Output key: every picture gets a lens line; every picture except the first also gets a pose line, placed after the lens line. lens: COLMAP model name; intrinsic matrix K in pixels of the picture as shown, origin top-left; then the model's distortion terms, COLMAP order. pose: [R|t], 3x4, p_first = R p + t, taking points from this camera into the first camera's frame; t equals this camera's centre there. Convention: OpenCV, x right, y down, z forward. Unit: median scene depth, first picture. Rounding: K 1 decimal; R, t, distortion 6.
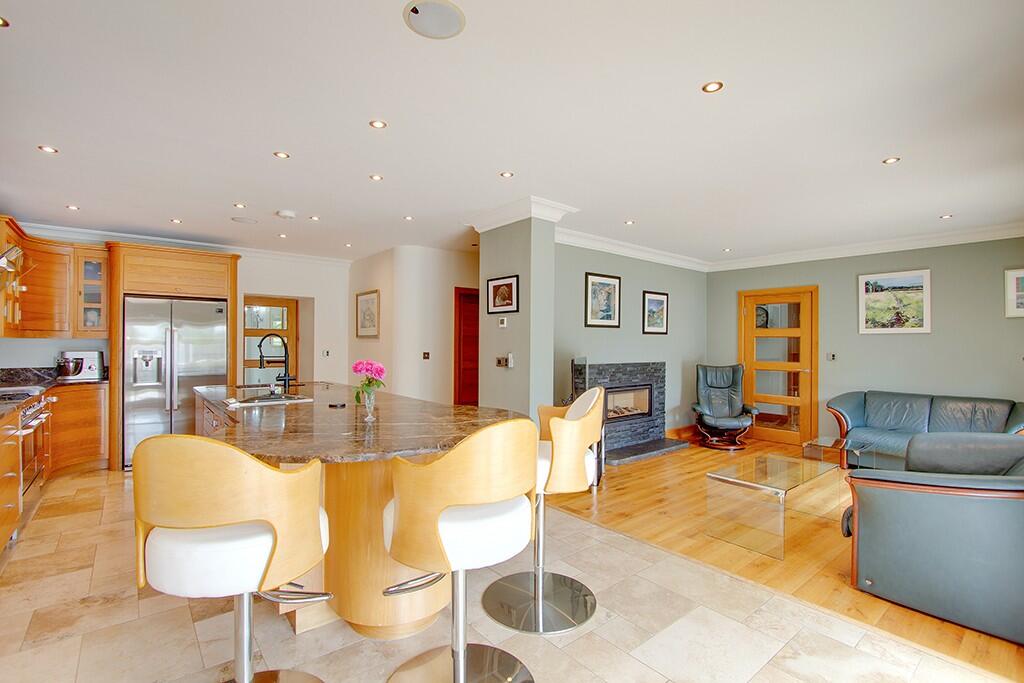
lens RADIAL K [[477.5, 0, 512.0], [0, 477.5, 341.5], [0, 0, 1]] dist [-0.027995, 0.000048]
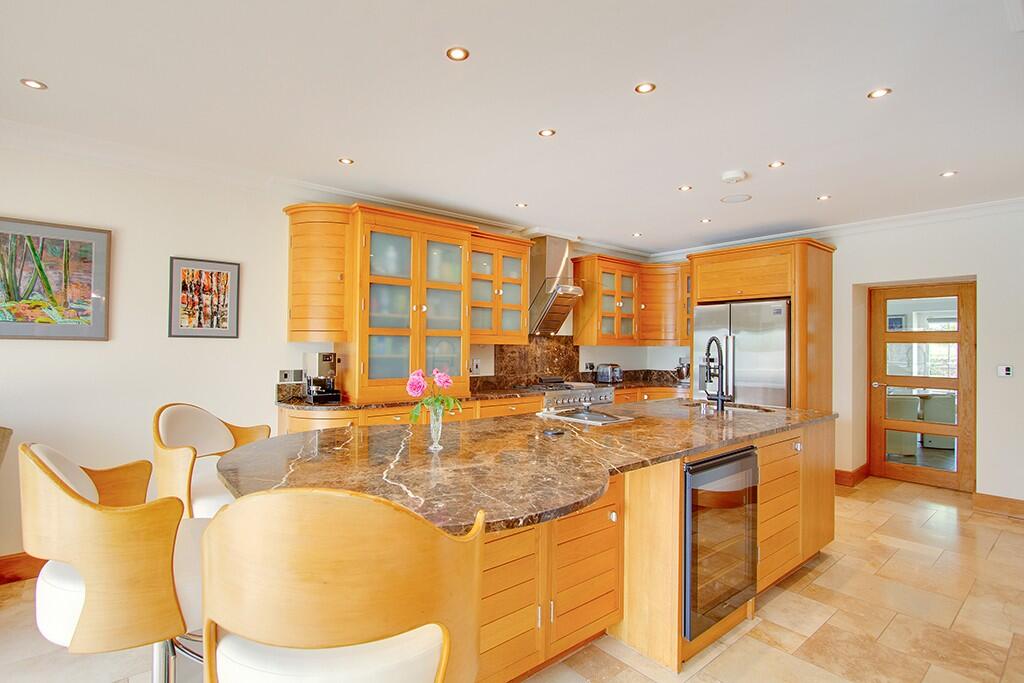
lens RADIAL K [[477.5, 0, 512.0], [0, 477.5, 341.5], [0, 0, 1]] dist [-0.027995, 0.000048]
pose [[0.001328, -0.017542, -0.999845, 0.216678], [-0.008985, 0.999806, -0.017553, 0.005884], [0.999959, 0.009007, 0.001170, 0.593722]]
